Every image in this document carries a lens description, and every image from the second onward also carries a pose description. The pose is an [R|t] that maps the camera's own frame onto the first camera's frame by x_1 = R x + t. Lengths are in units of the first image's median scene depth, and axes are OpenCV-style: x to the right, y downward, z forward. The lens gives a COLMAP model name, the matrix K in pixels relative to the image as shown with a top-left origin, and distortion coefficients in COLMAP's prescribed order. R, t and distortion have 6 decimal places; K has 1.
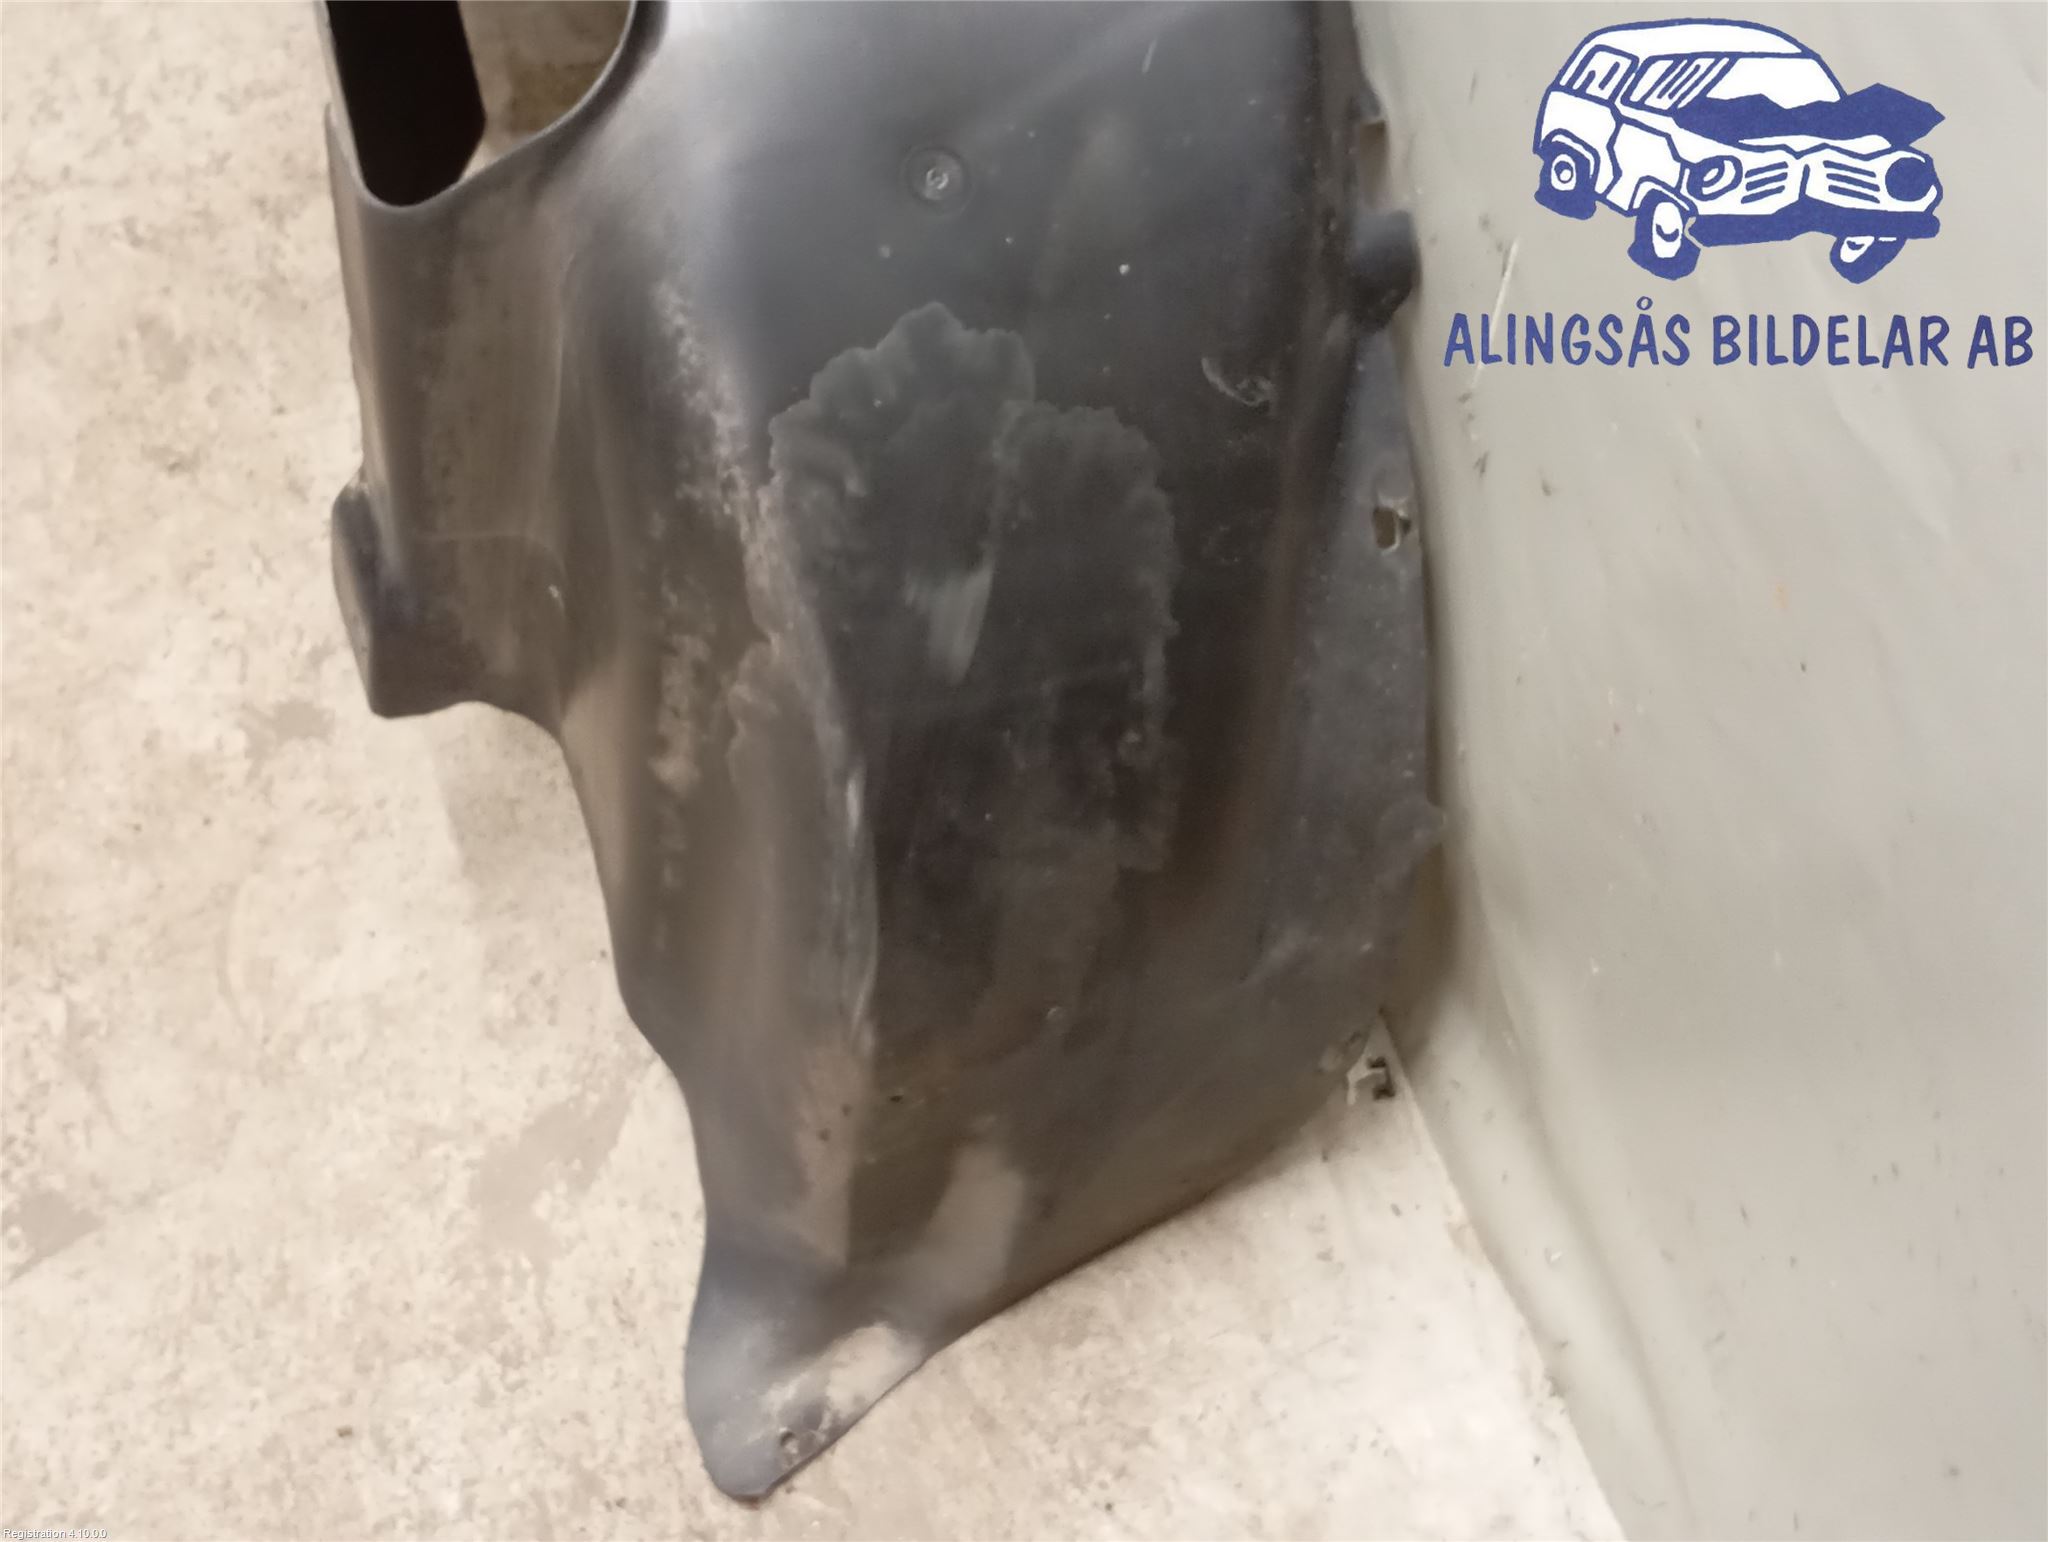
lens RADIAL K [[3422.6, 0, 1023.5], [0, 3422.6, 769.9], [0, 0, 1]] dist [0.042339, 0.000000]
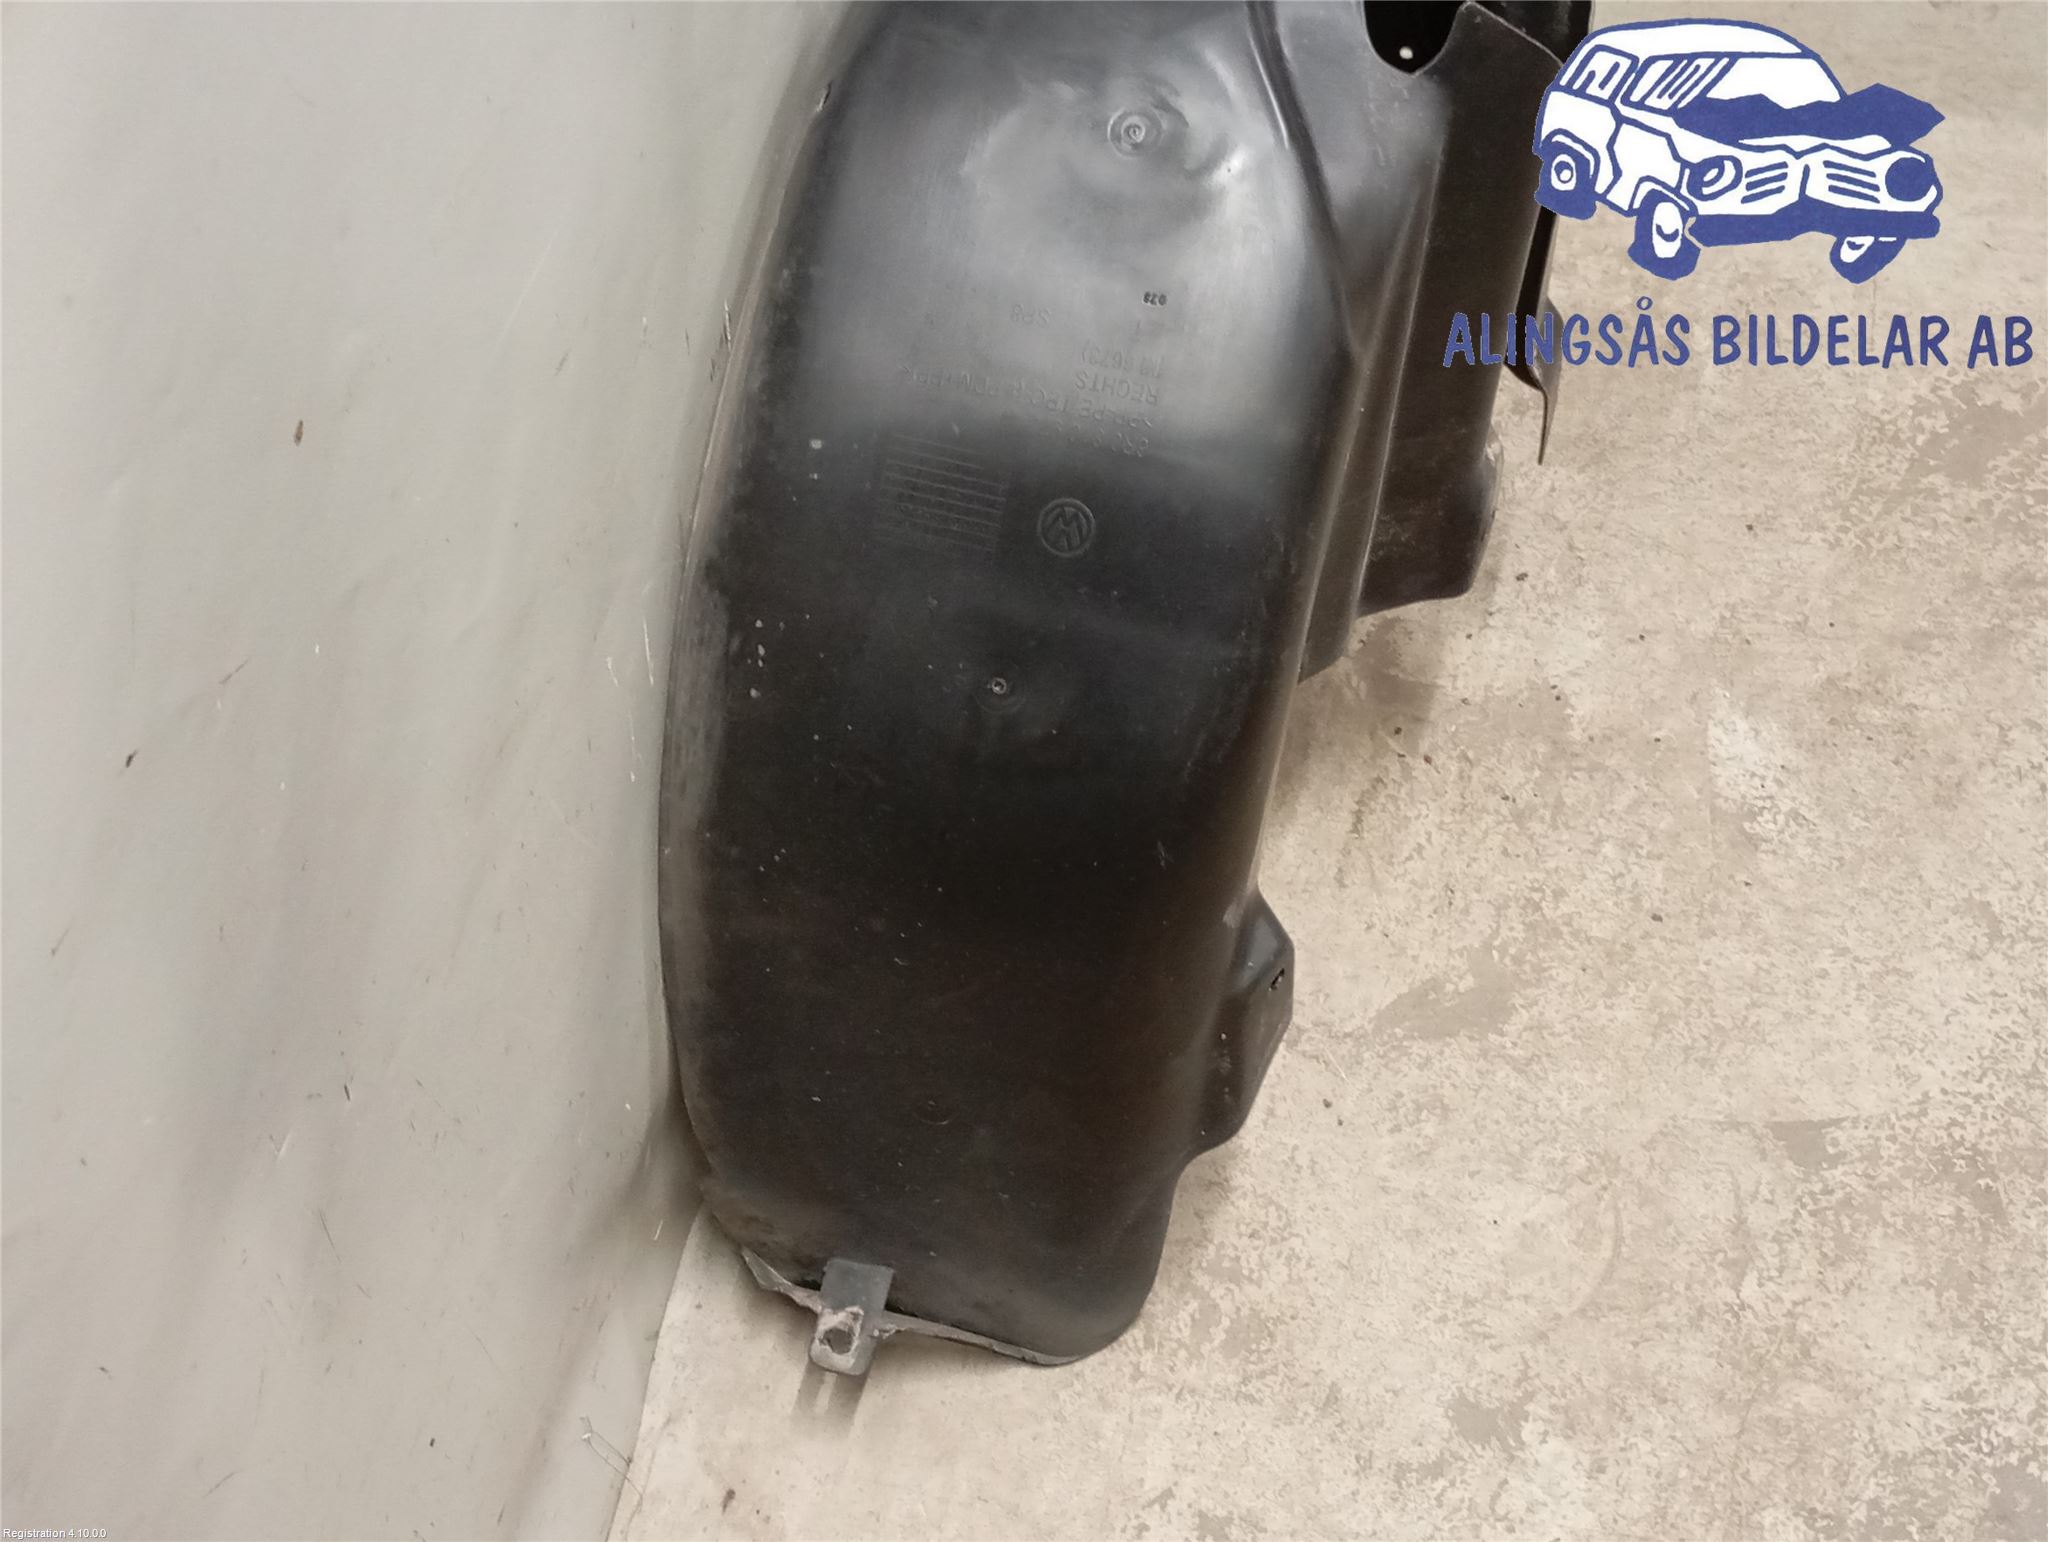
lens RADIAL K [[2793.3, 0, 1024.9], [0, 2793.3, 771.6], [0, 0, 1]] dist [0.044437, 0.000000]
pose [[-0.840844, -0.428300, 0.330968, -0.324092], [0.488775, -0.338102, 0.804230, -0.828669], [-0.232551, 0.838001, 0.493634, 0.411925]]
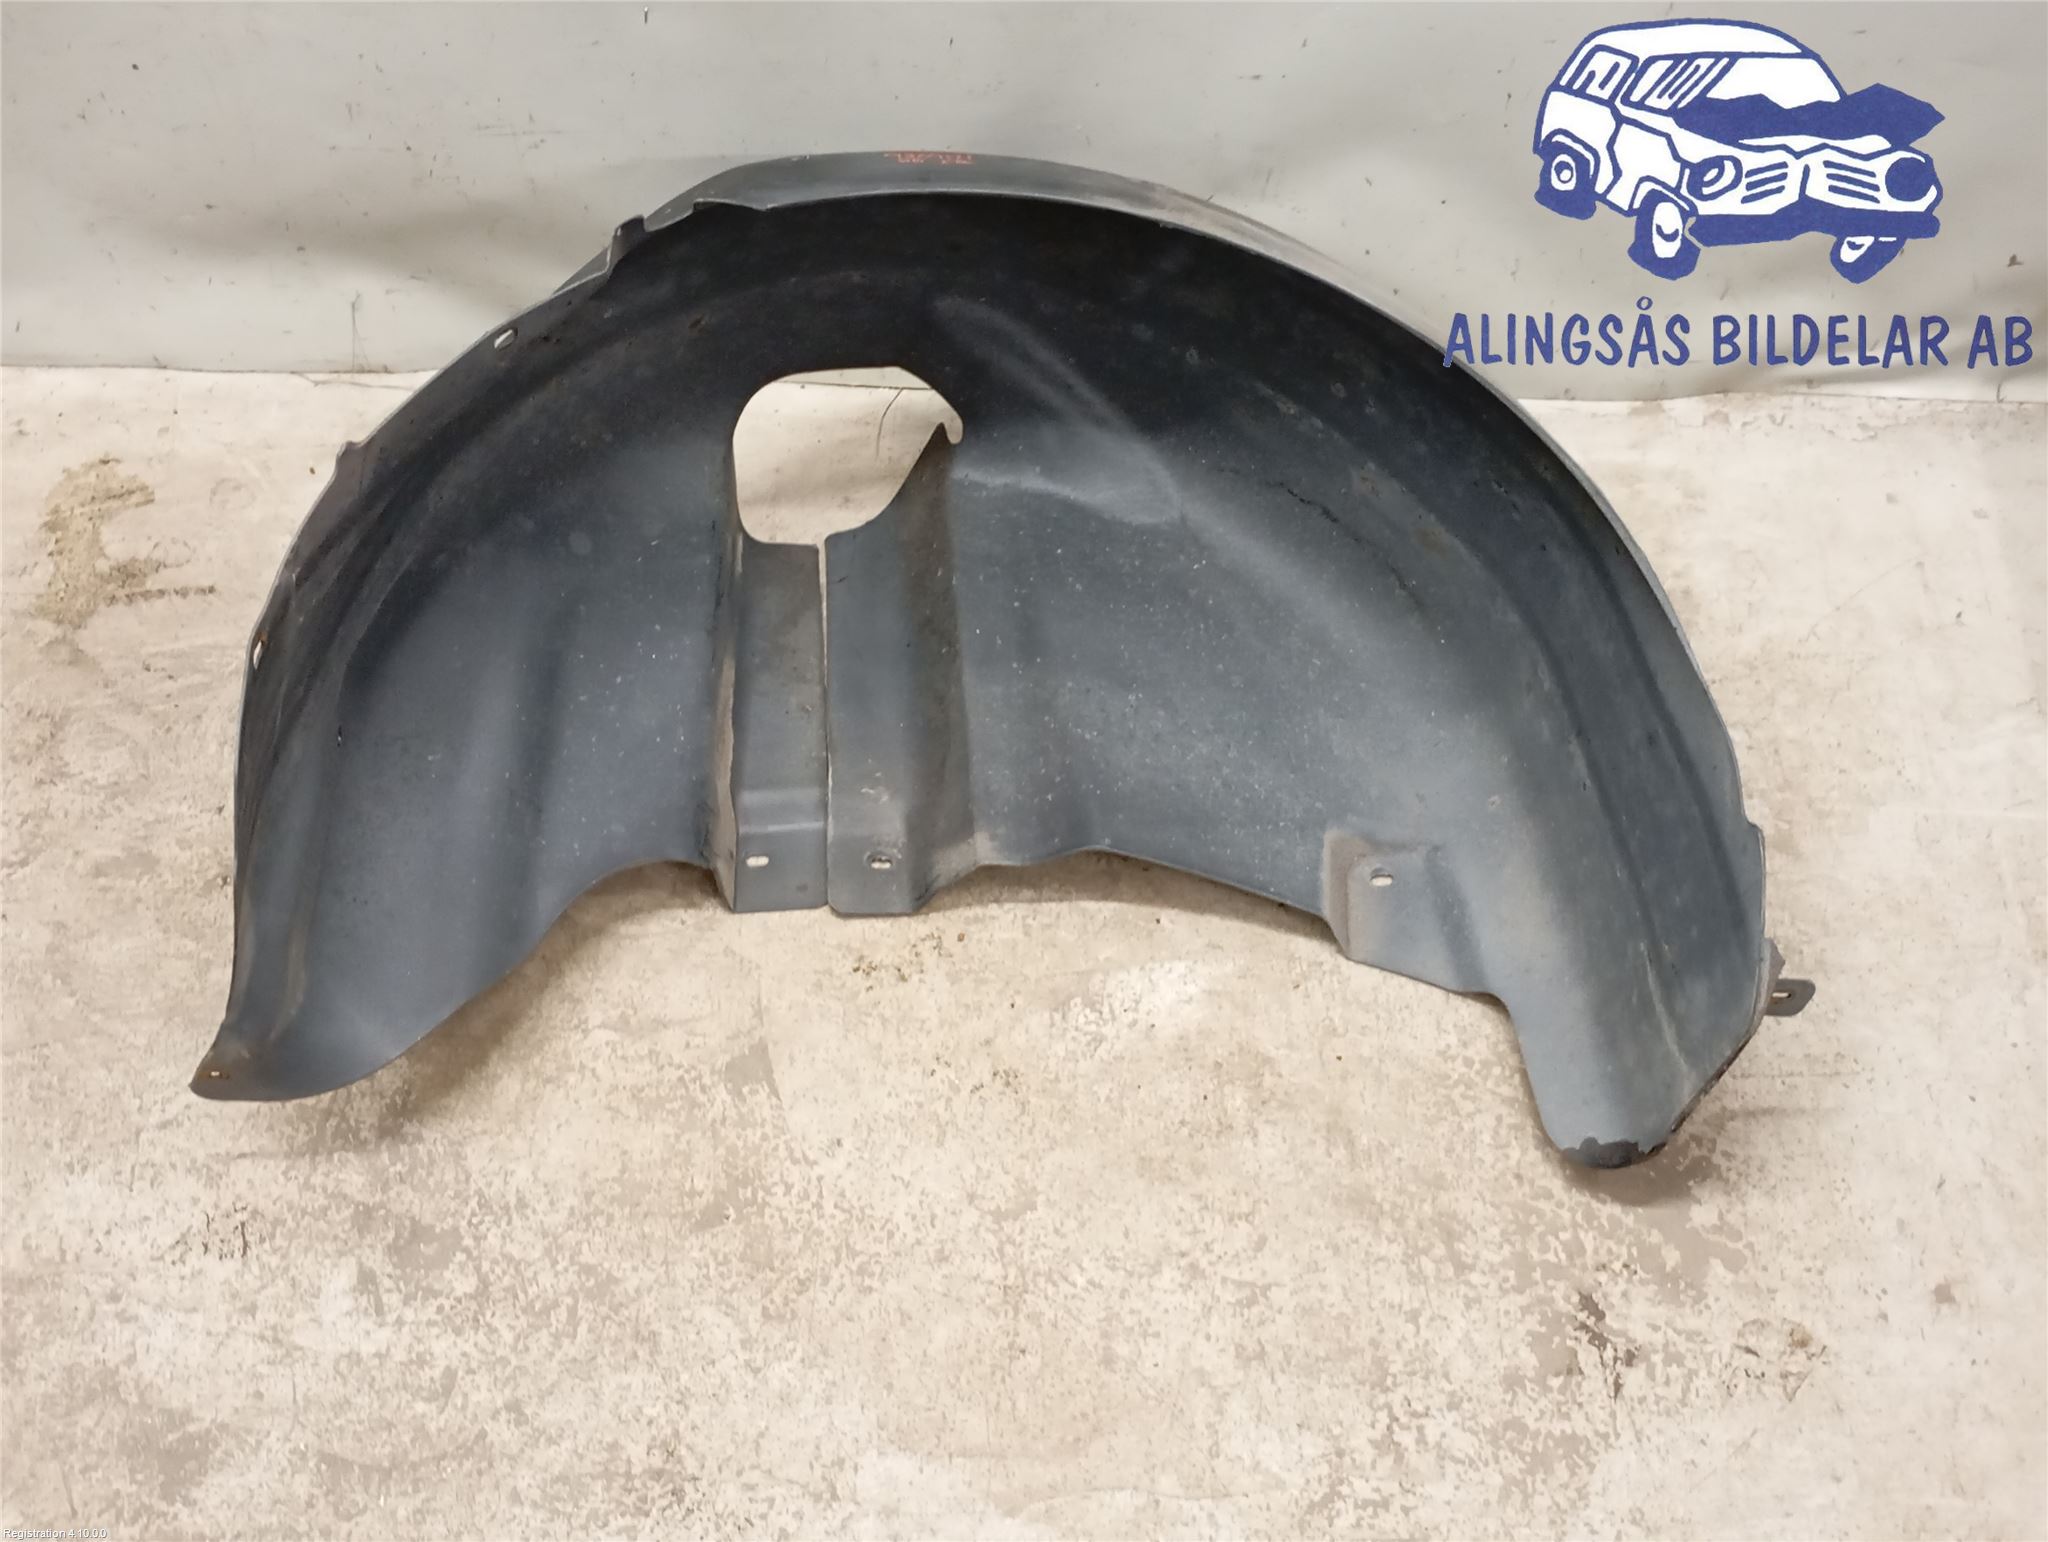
lens RADIAL K [[2423.4, 0, 1024.6], [0, 2423.4, 770.9], [0, 0, 1]] dist [0.048576, 0.000000]
pose [[0.350175, -0.790670, 0.502214, -0.663359], [0.829192, 0.511052, 0.226421, -0.073653], [-0.435682, 0.337145, 0.834575, 0.021544]]
